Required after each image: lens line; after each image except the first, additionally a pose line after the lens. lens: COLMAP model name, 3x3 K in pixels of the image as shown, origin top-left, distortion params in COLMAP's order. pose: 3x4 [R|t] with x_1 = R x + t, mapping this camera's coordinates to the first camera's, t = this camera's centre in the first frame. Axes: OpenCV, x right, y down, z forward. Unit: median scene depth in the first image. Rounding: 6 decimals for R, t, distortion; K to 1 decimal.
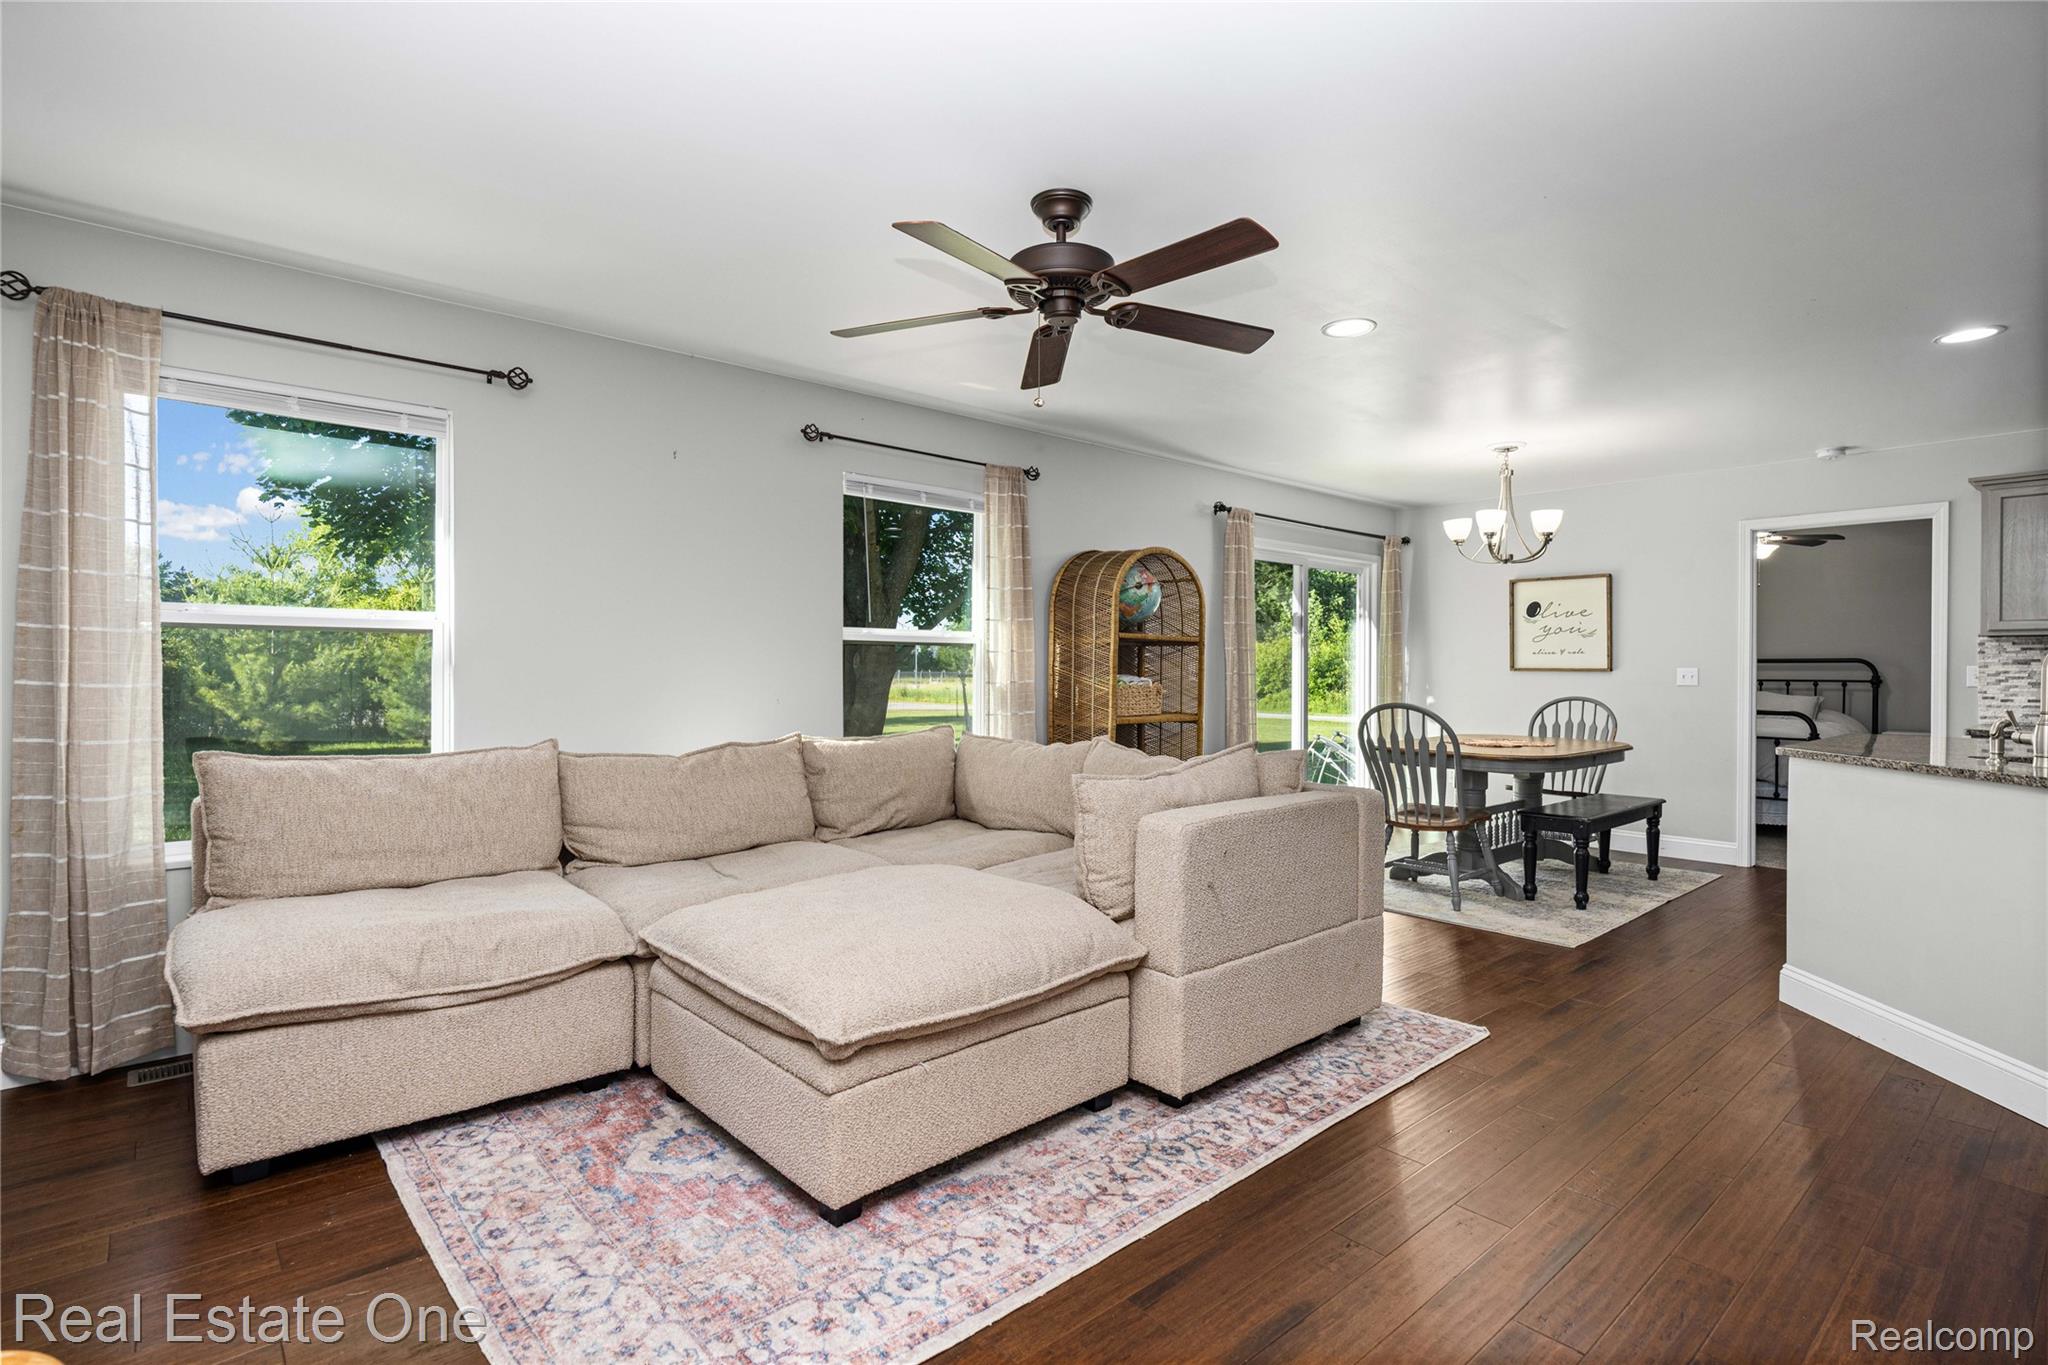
lens RADIAL K [[1008.1, 0, 1017.5], [0, 1008.1, 662.4], [0, 0, 1]] dist [-0.004966, -0.000471]
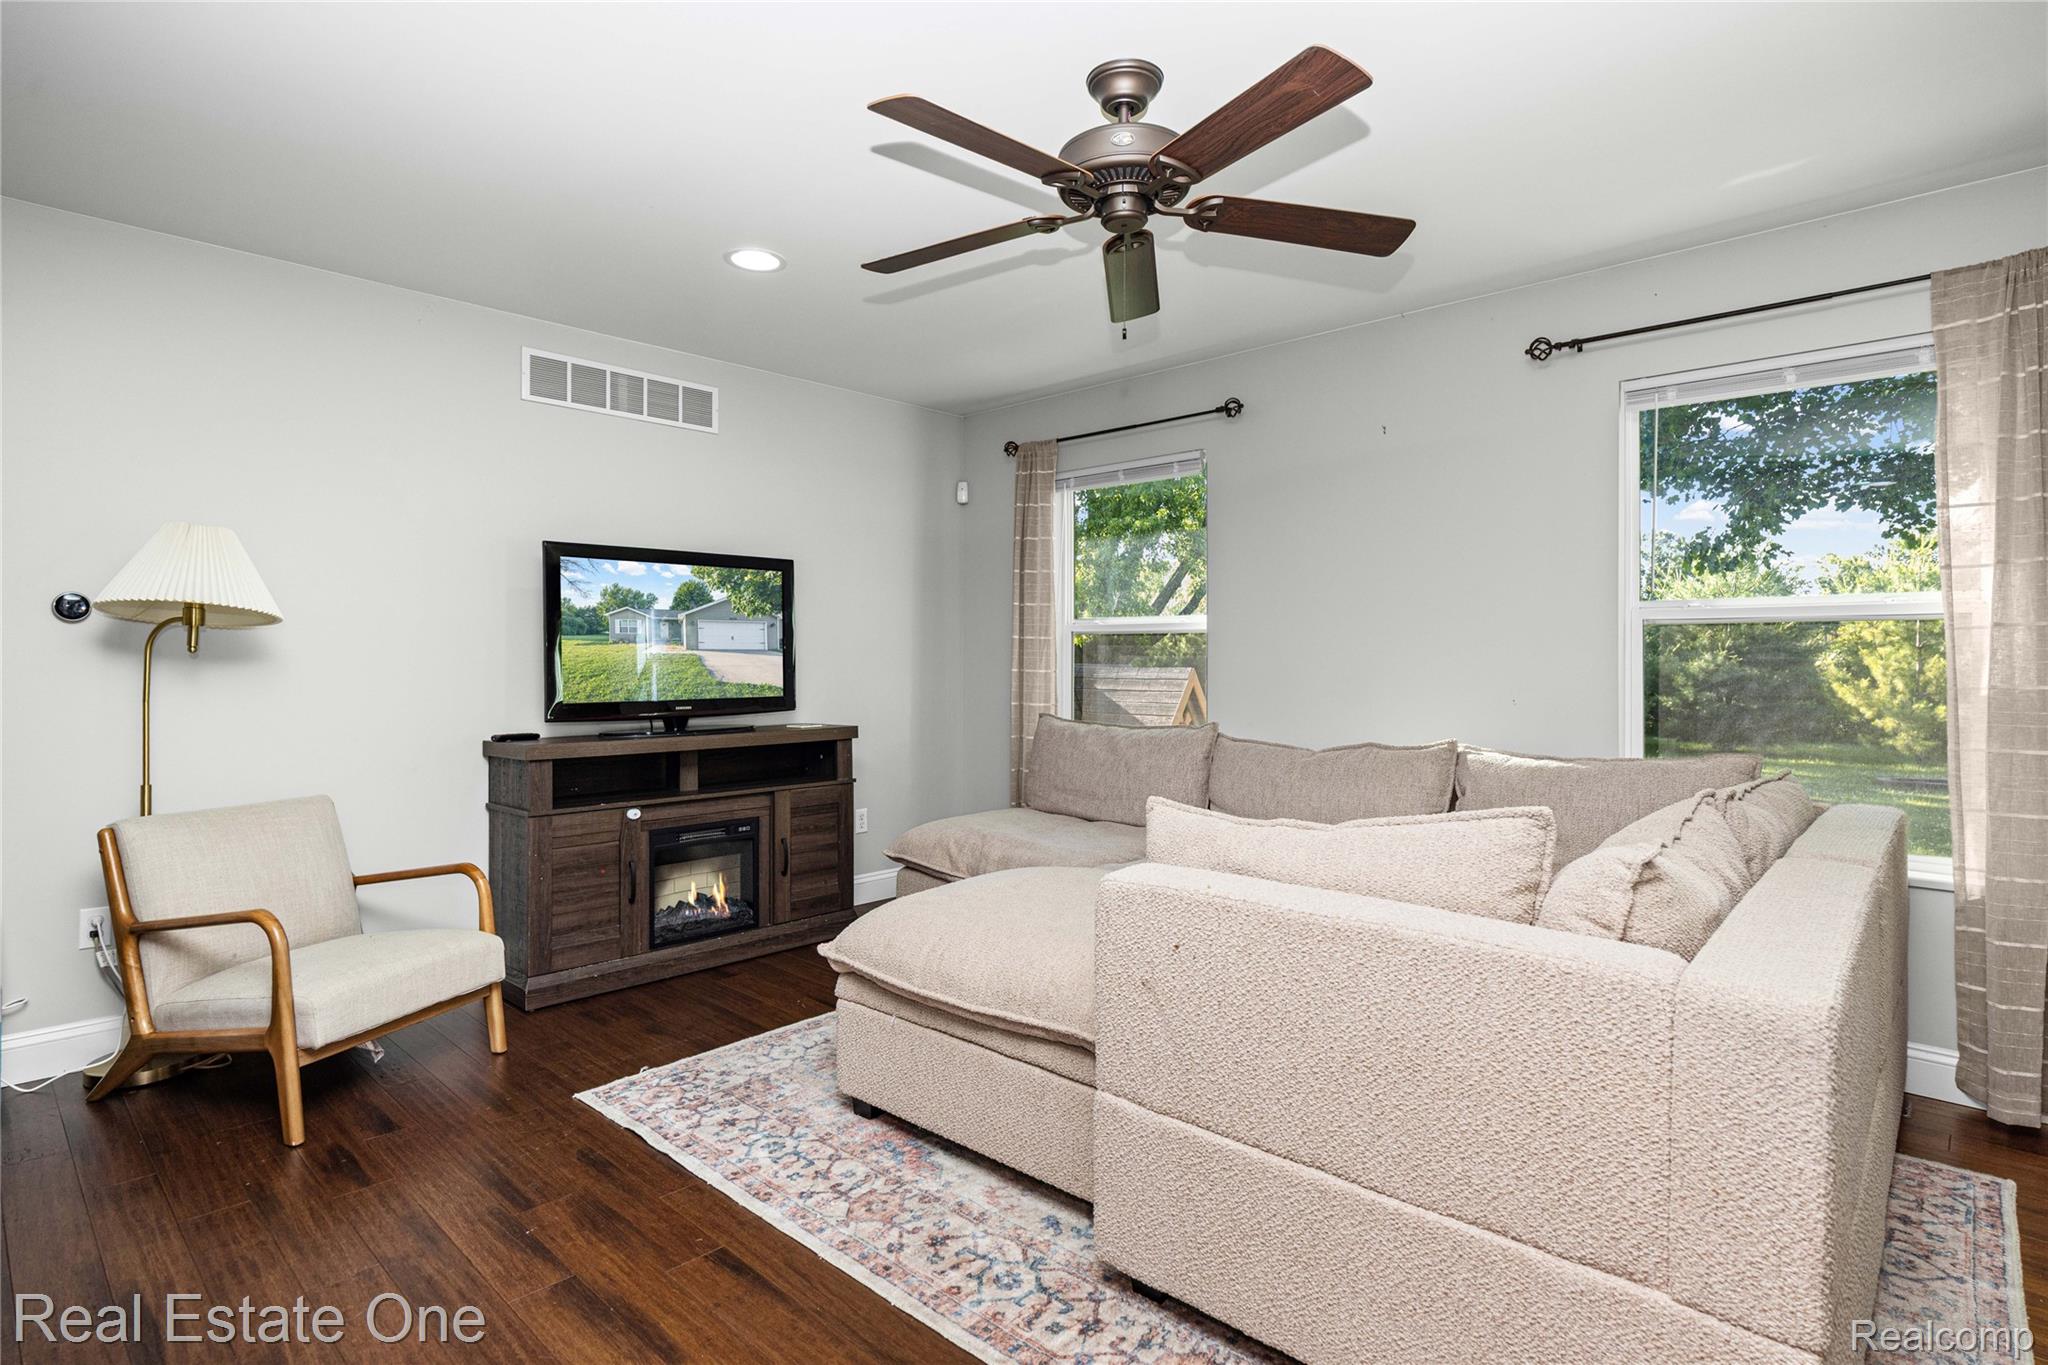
lens RADIAL K [[1058.6, 0, 990.8], [0, 1058.6, 631.1], [0, 0, 1]] dist [0.000775, 0.000427]
pose [[0.075411, -0.019131, -0.996969, 0.652680], [-0.004631, 0.999798, -0.019535, 0.000421], [0.997142, 0.006090, 0.075307, 0.617565]]
